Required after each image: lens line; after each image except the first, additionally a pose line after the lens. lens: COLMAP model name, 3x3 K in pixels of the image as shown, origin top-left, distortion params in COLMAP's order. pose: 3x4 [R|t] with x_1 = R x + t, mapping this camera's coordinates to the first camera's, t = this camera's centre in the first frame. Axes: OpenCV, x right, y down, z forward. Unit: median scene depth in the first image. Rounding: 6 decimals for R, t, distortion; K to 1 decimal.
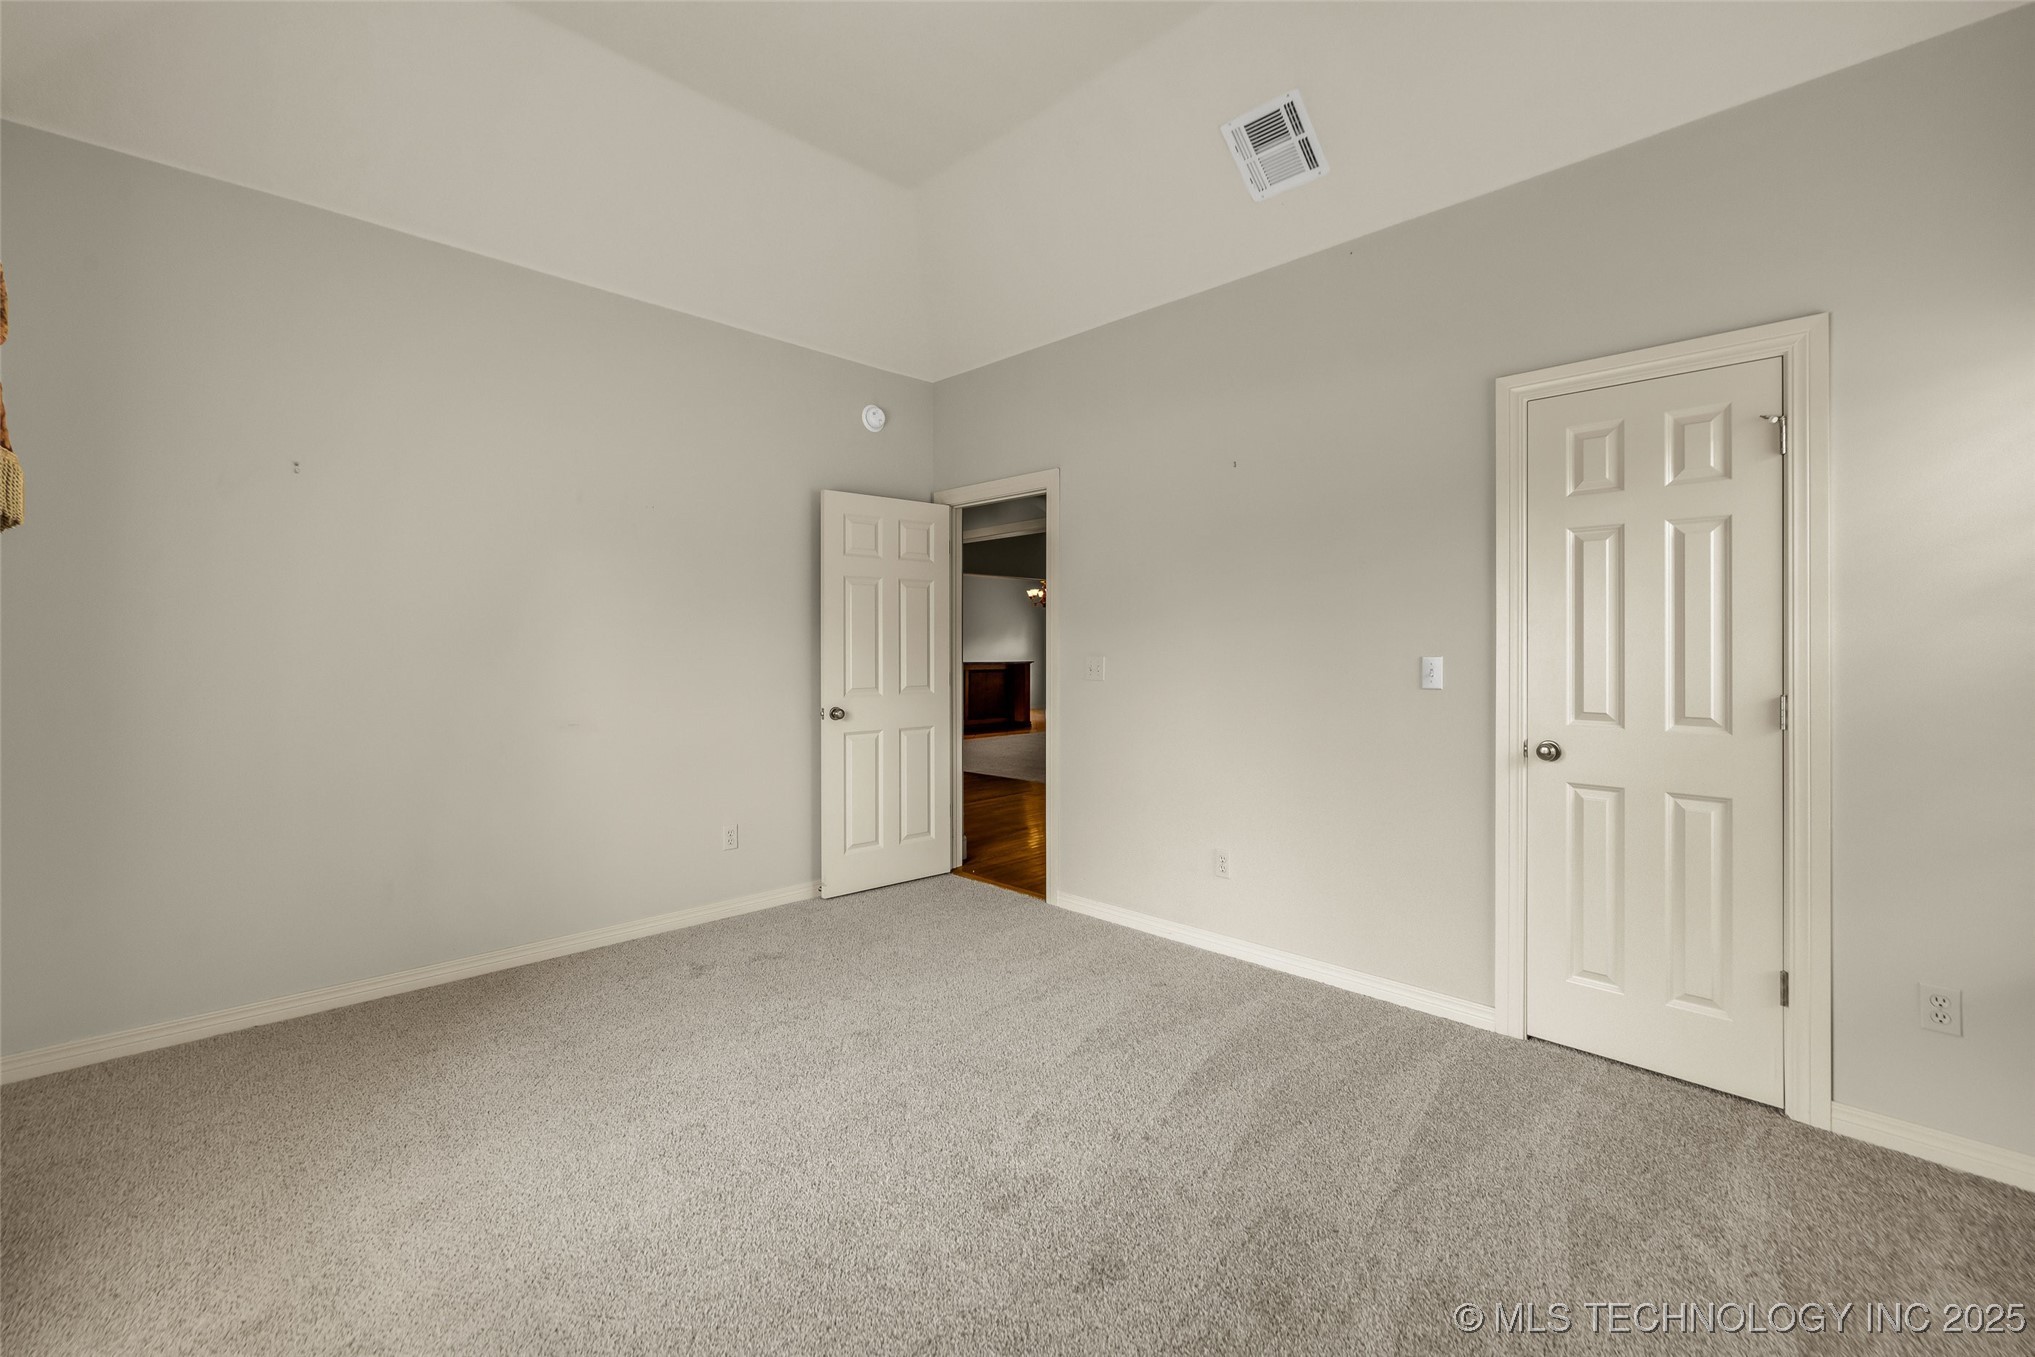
lens RADIAL K [[852.7, 0, 1018.5], [0, 852.7, 654.1], [0, 0, 1]] dist [-0.000652, -0.000227]
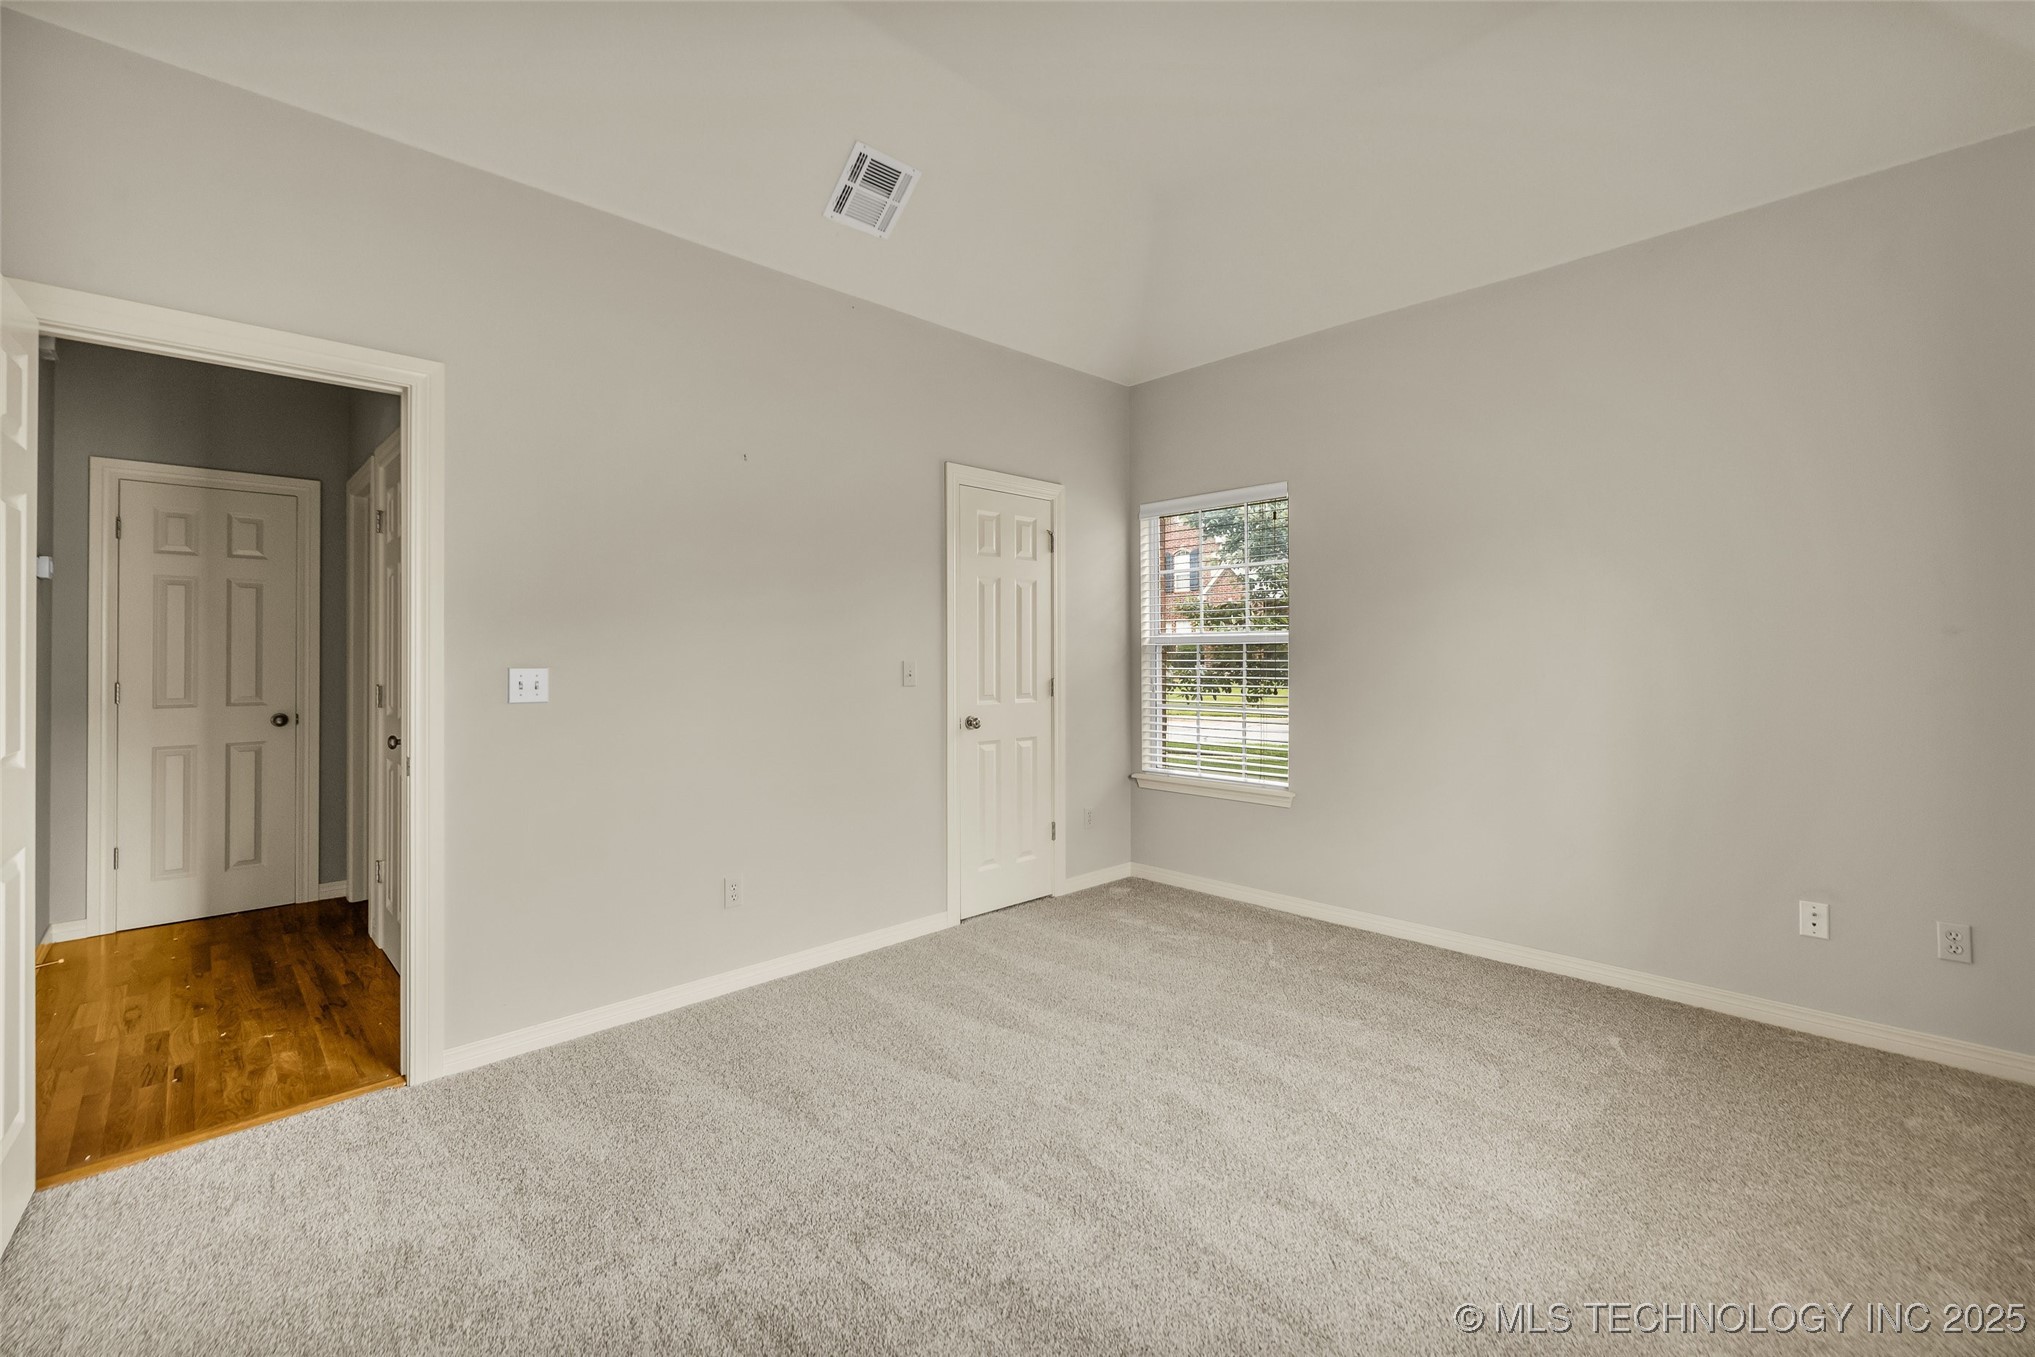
lens RADIAL K [[852.7, 0, 1018.5], [0, 852.7, 654.1], [0, 0, 1]] dist [-0.000652, -0.000227]
pose [[0.001463, 0.006998, 0.999974, -0.945877], [0.009430, 0.999931, -0.007012, 0.005942], [-0.999954, 0.009440, 0.001397, 0.986251]]
